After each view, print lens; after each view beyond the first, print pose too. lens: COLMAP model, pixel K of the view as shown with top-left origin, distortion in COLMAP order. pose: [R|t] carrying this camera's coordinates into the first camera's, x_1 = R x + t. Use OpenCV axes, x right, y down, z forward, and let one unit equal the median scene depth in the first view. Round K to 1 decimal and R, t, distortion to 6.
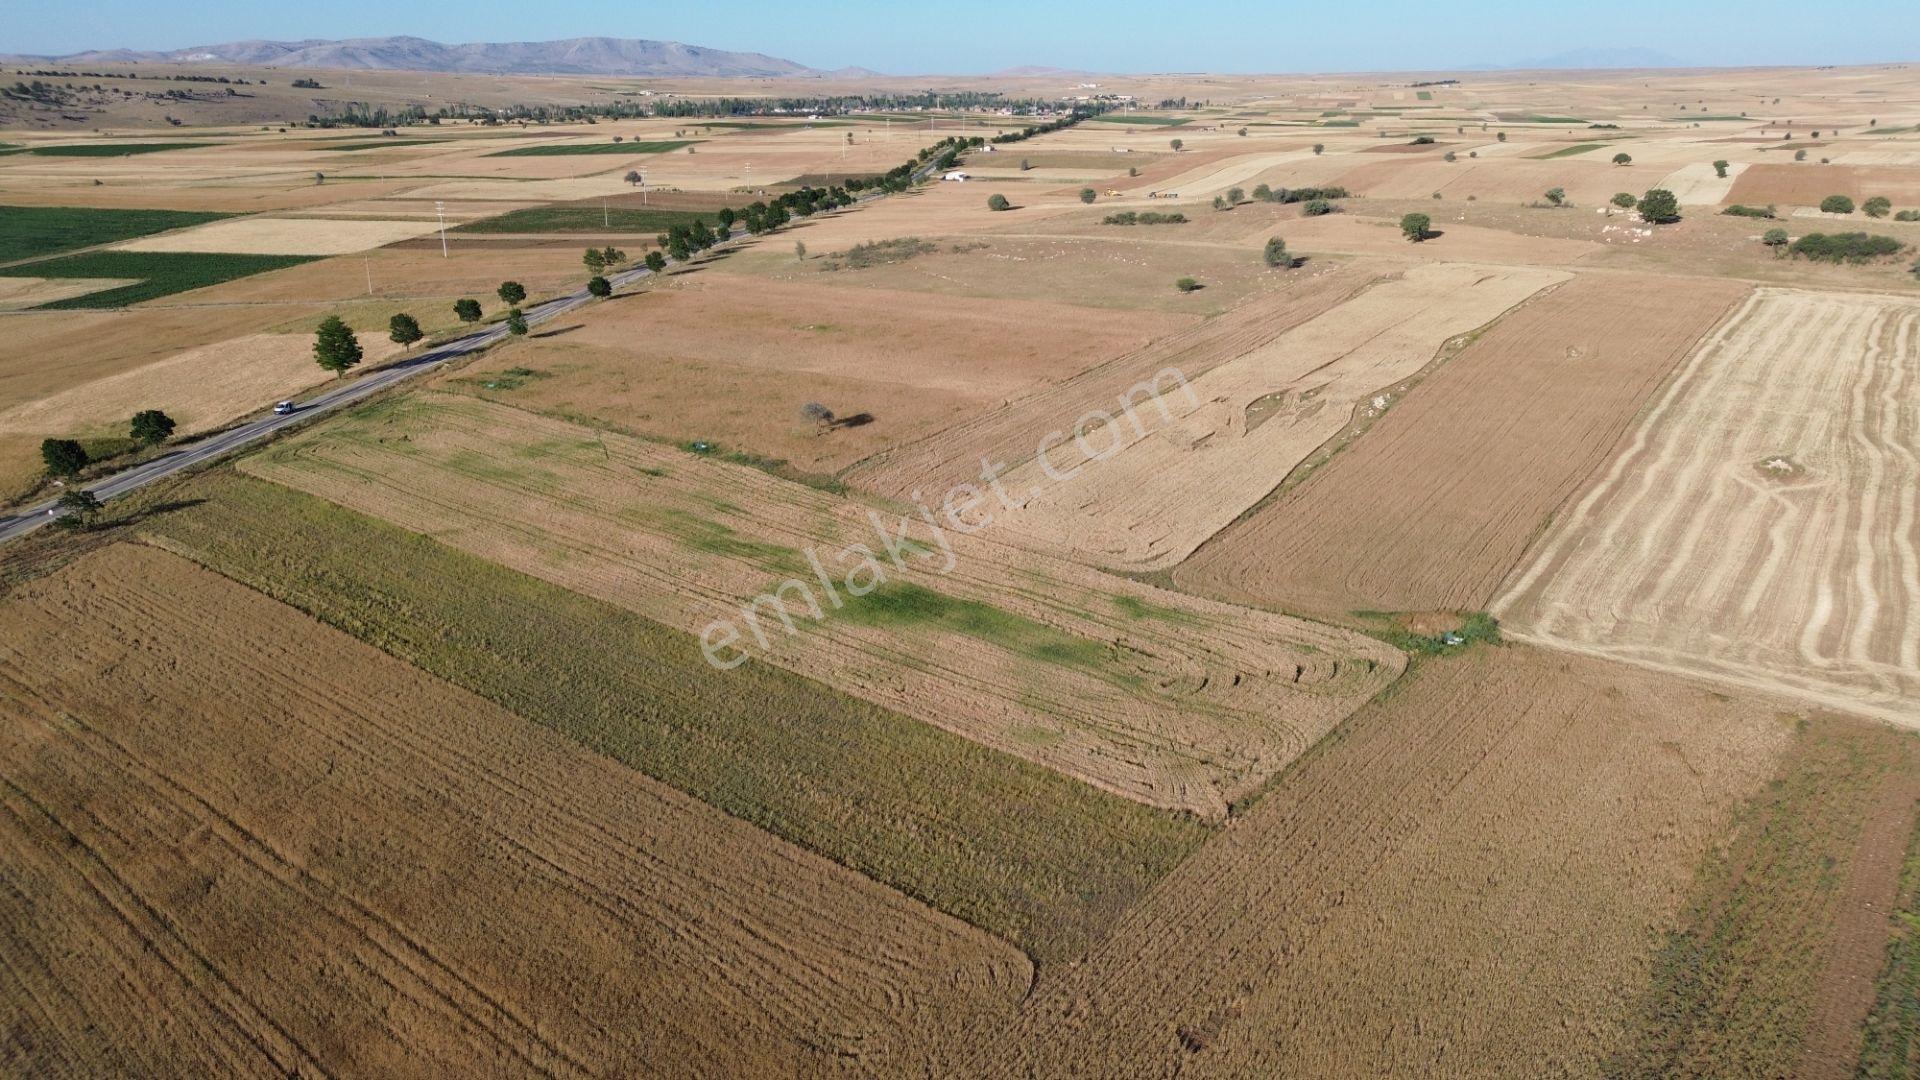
lens RADIAL K [[1354.5, 0, 964.6], [0, 1354.5, 539.0], [0, 0, 1]] dist [0.075645, -0.079805]
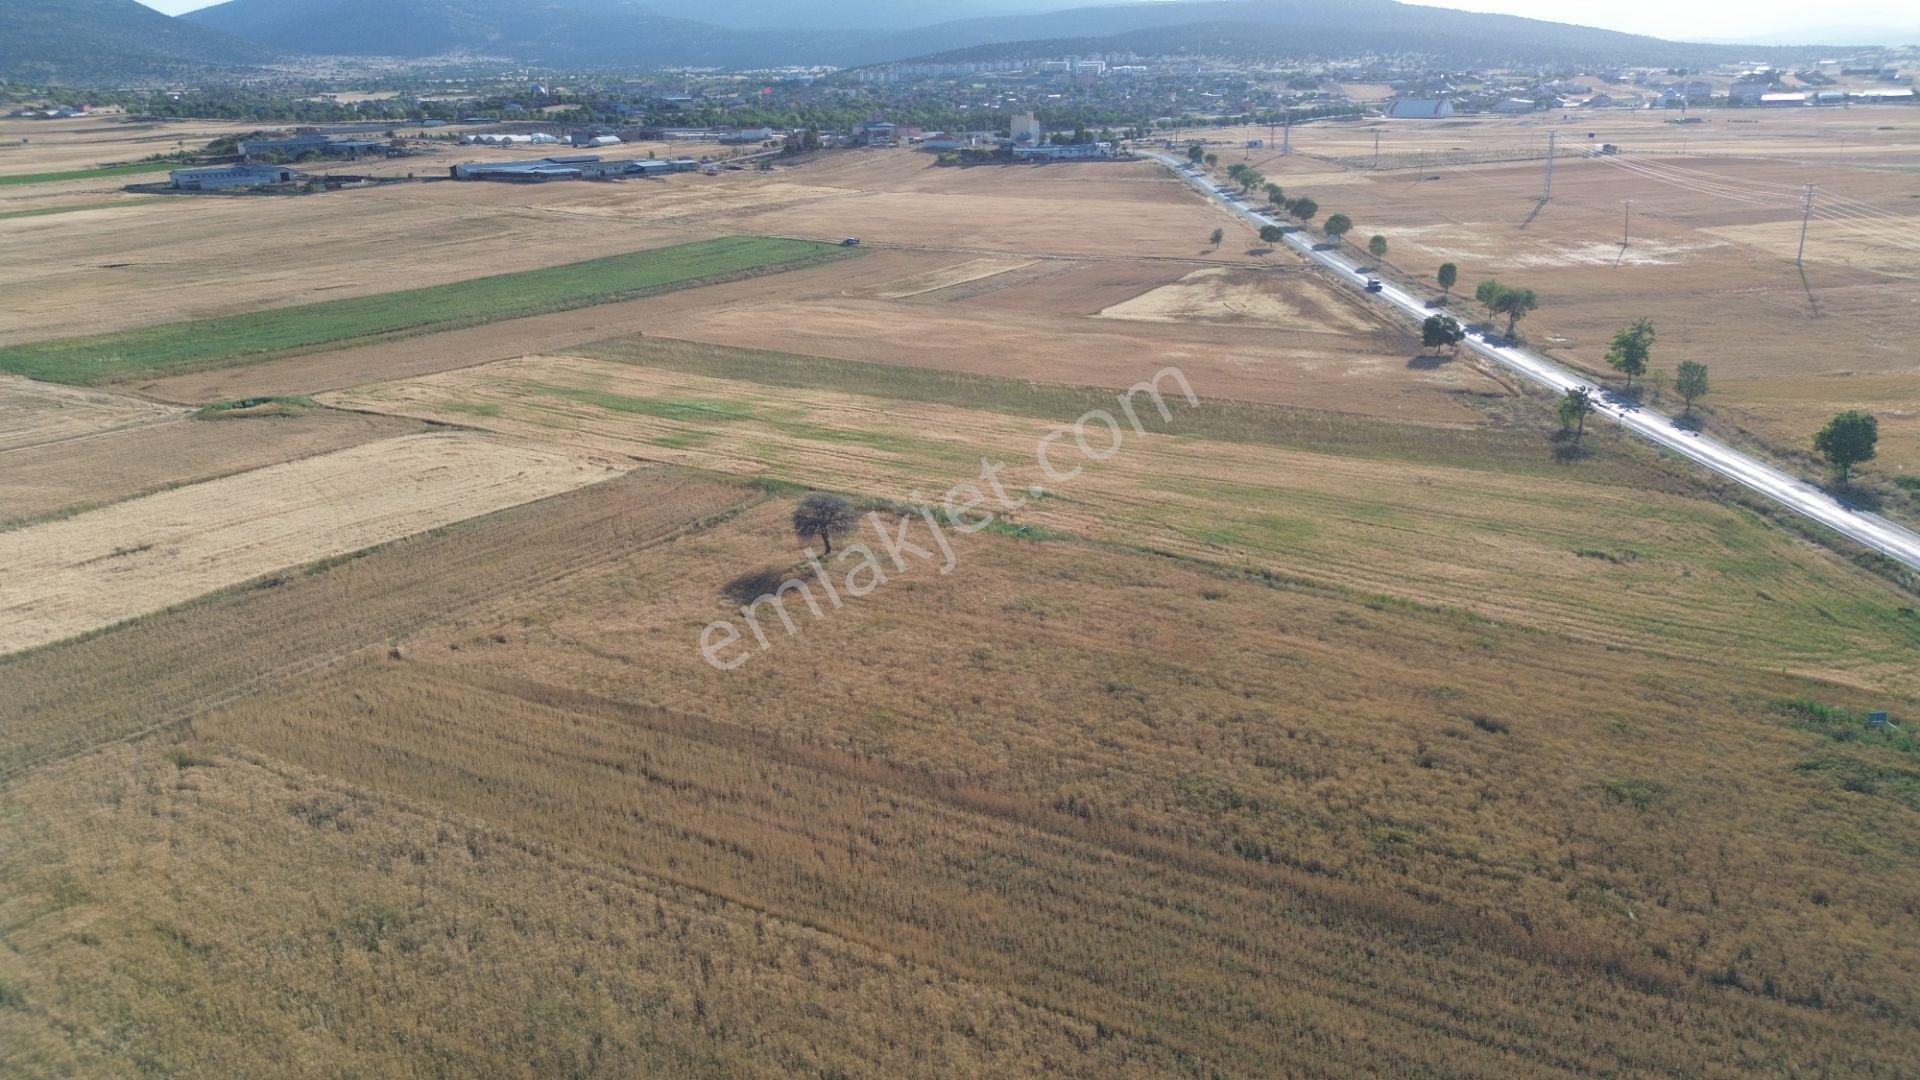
lens RADIAL K [[1361.0, 0, 963.0], [0, 1361.0, 519.2], [0, 0, 1]] dist [0.081575, -0.092458]
pose [[-0.991290, 0.058764, -0.117864, -0.089621], [-0.021970, 0.808612, 0.587931, -0.372865], [0.129855, 0.585400, -0.800278, 1.300516]]
